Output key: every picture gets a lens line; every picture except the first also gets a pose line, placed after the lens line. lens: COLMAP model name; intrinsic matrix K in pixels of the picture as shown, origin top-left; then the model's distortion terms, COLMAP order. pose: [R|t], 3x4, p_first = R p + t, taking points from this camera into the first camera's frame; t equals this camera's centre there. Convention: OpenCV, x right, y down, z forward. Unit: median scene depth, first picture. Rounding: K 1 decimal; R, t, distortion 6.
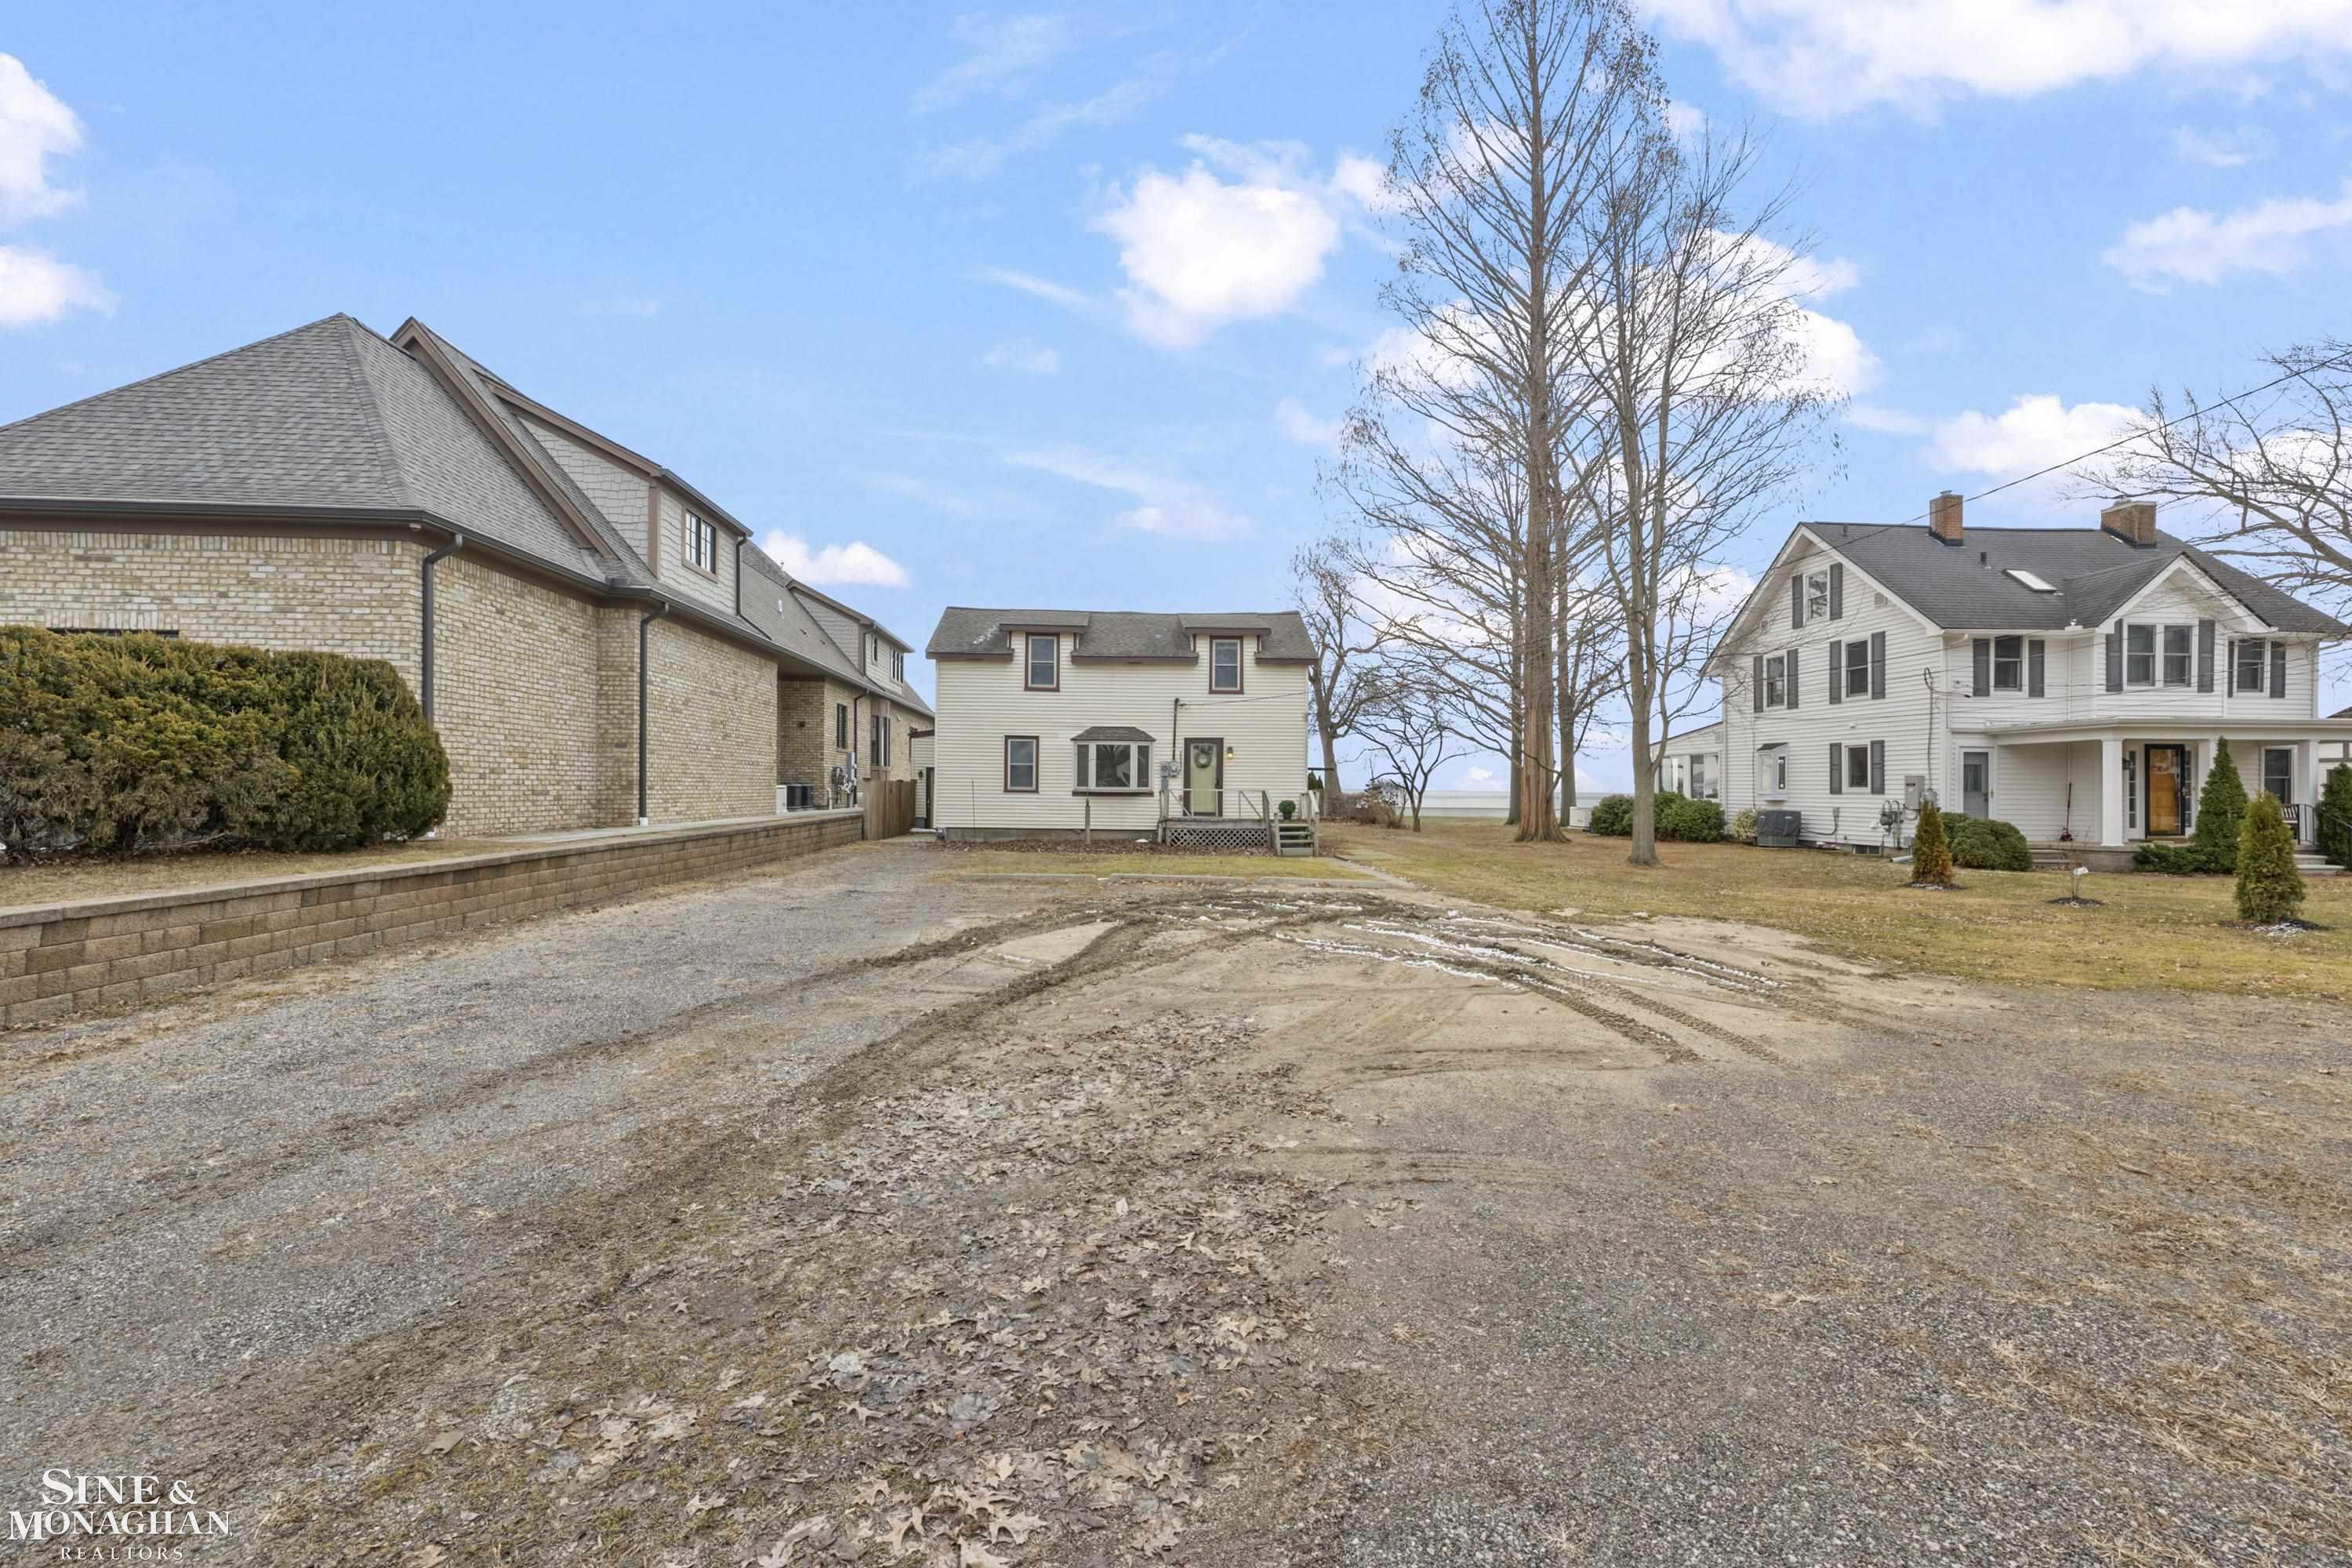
lens RADIAL K [[949.3, 0, 1174.2], [0, 949.3, 776.7], [0, 0, 1]] dist [-0.001194, 0.000394]
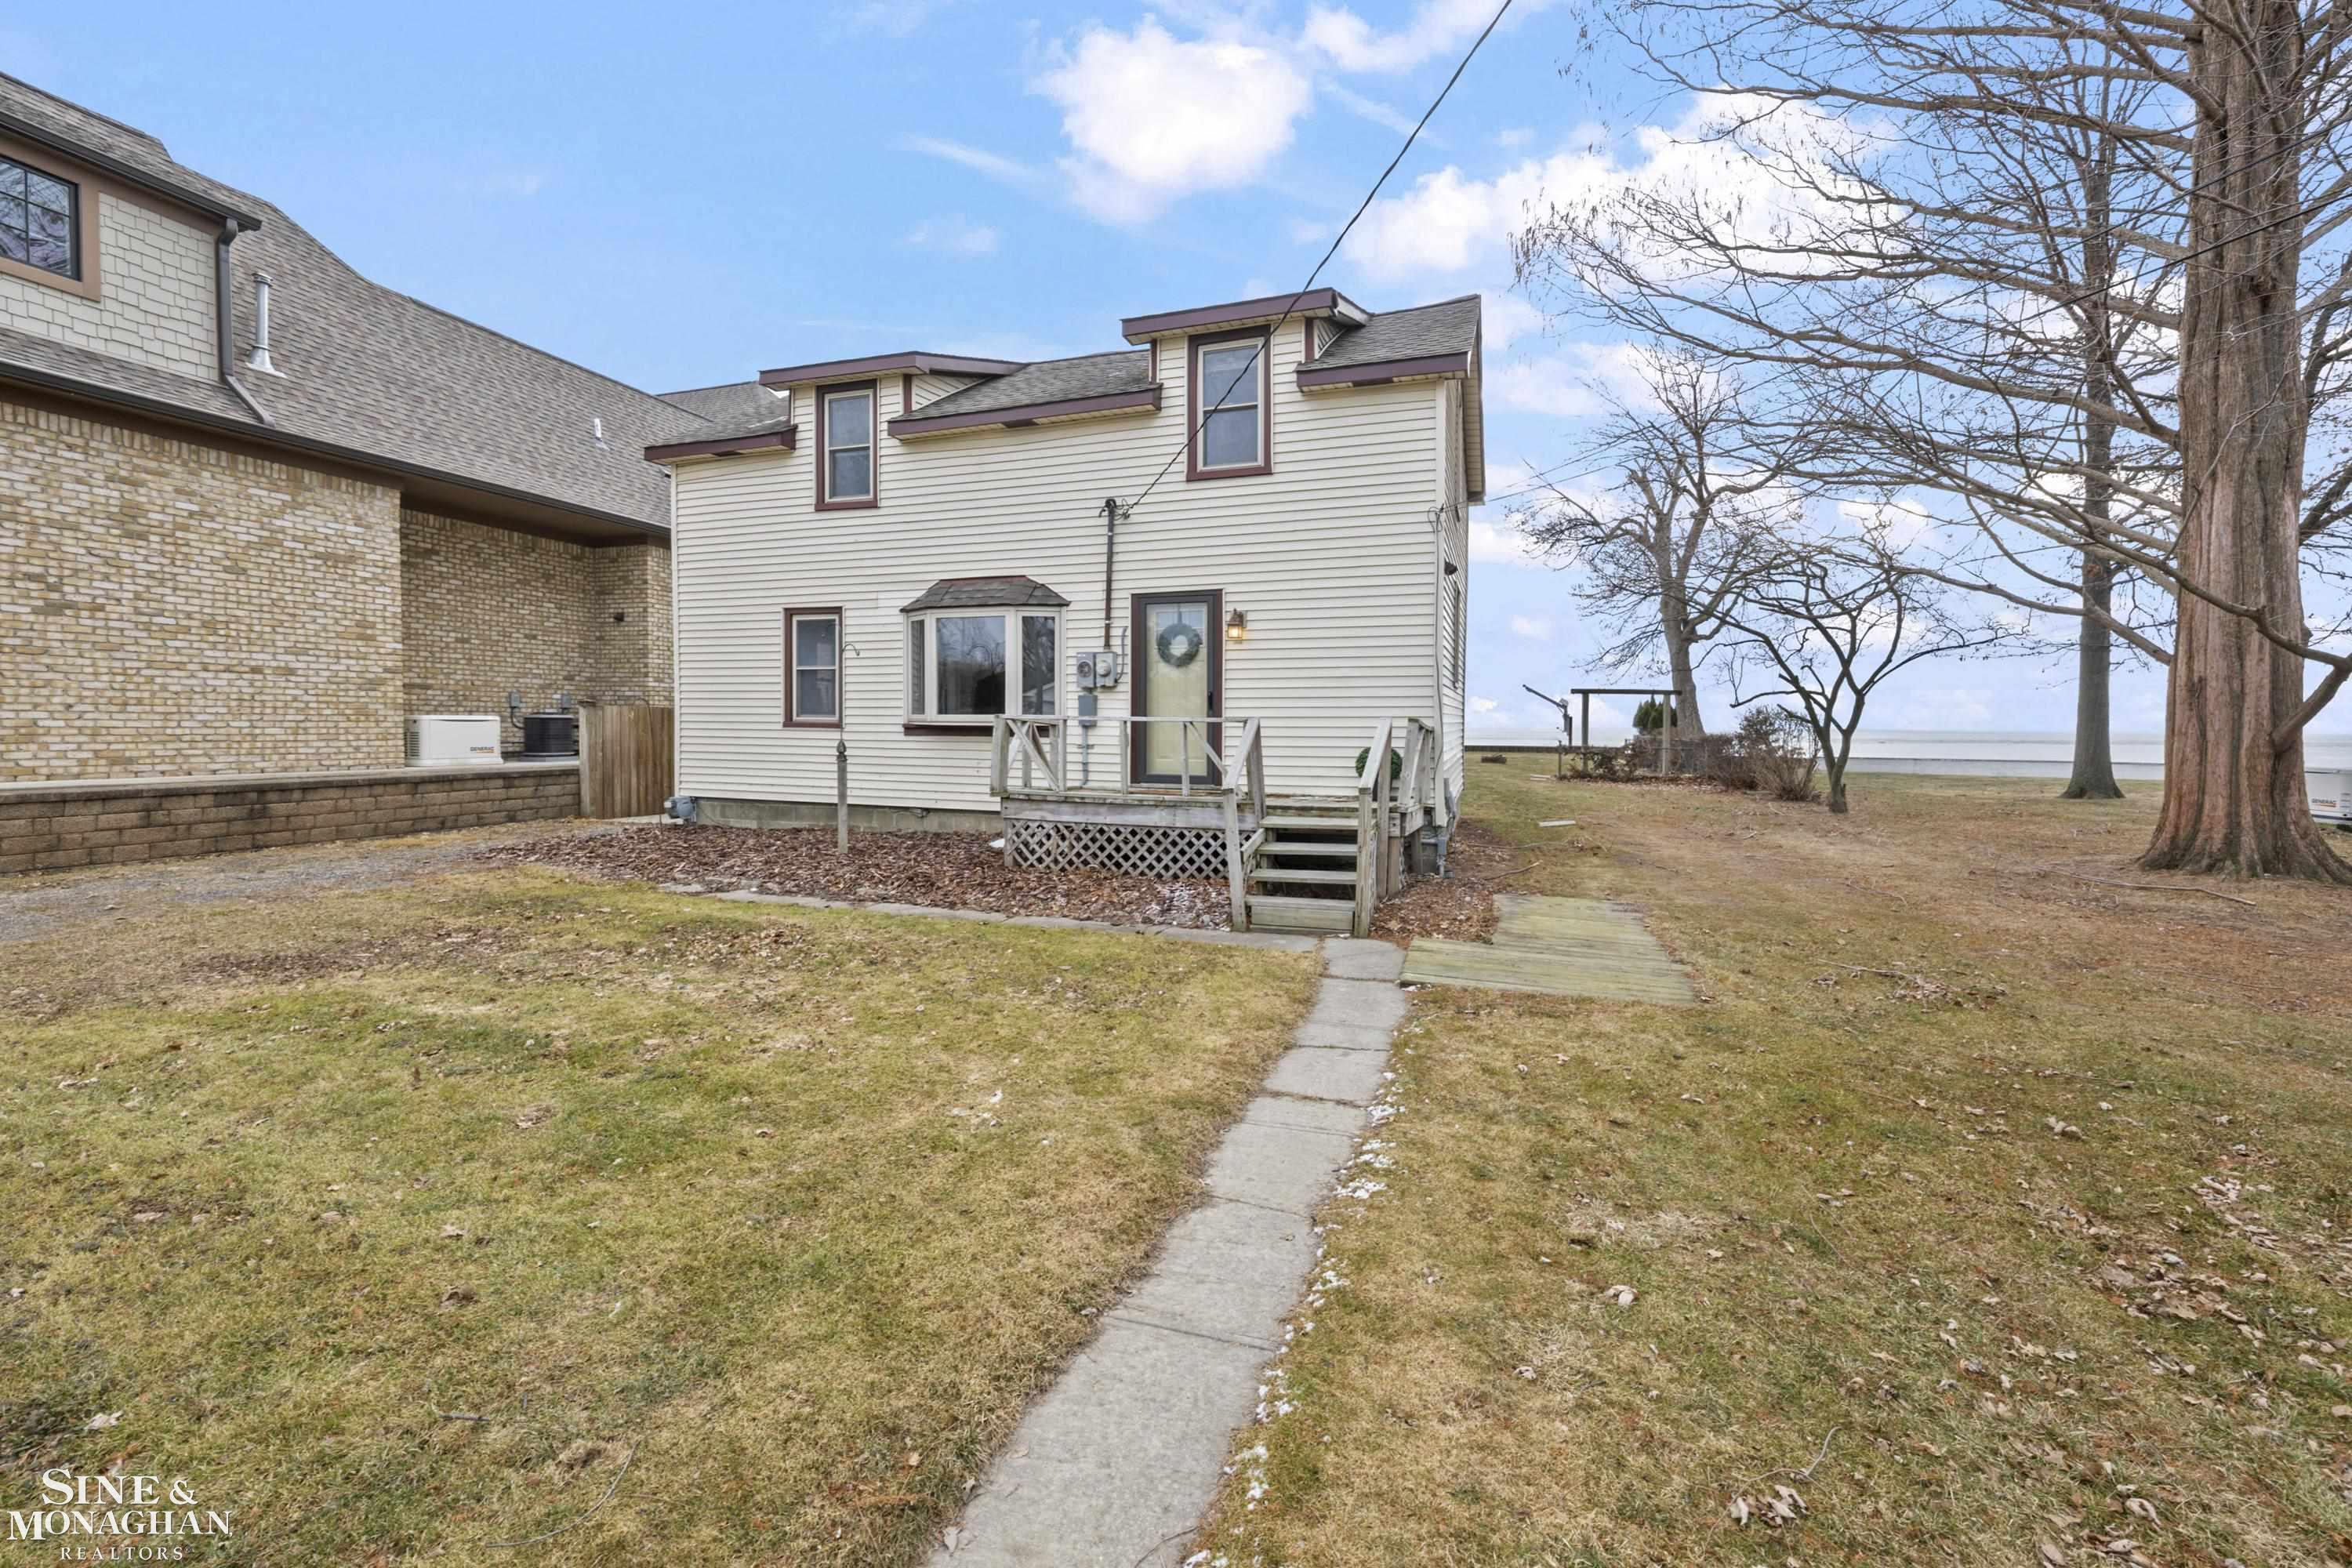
lens RADIAL K [[959.2, 0, 1166.0], [0, 959.2, 749.2], [0, 0, 1]] dist [0.000167, -0.000410]
pose [[0.924990, 0.006430, -0.379938, 0.183796], [0.005985, 0.999486, 0.031485, 0.013273], [0.379945, -0.031397, 0.924476, 0.616125]]
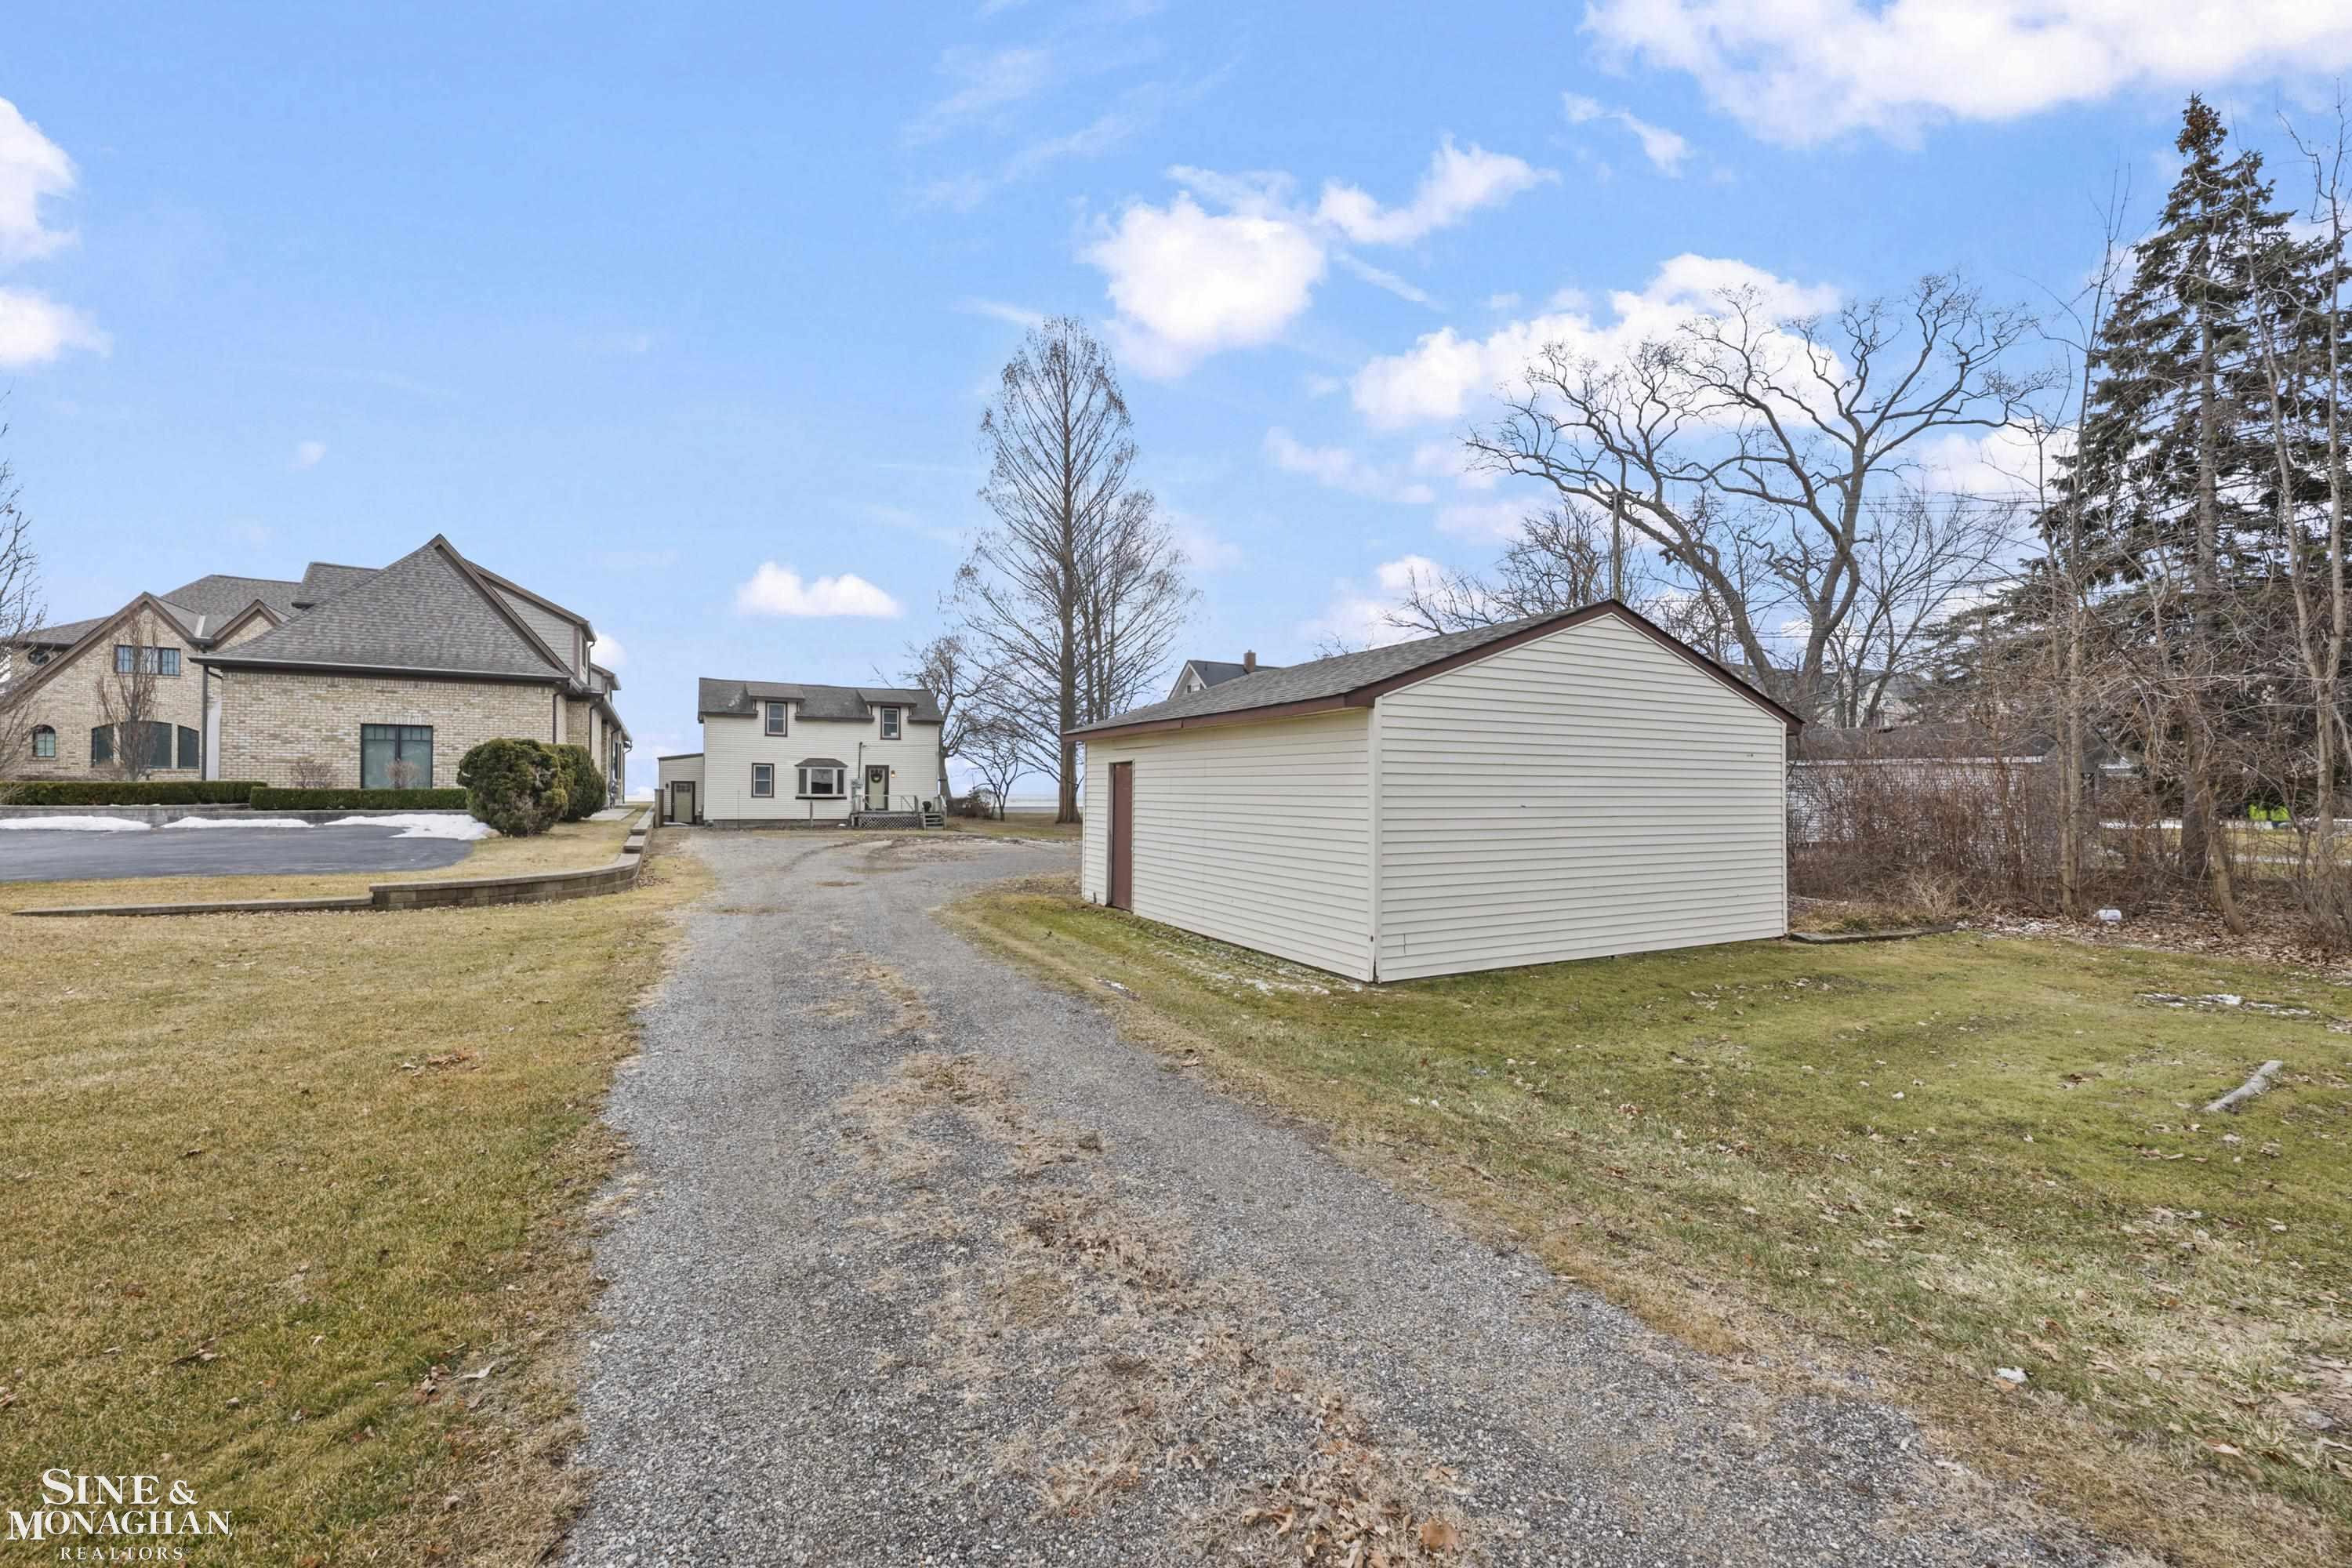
lens RADIAL K [[949.3, 0, 1174.2], [0, 949.3, 776.7], [0, 0, 1]] dist [-0.001194, 0.000394]
pose [[0.914502, 0.000970, 0.404581, -0.173006], [0.001312, 0.999985, -0.005363, -0.010257], [-0.404580, 0.005436, 0.914487, -0.797461]]
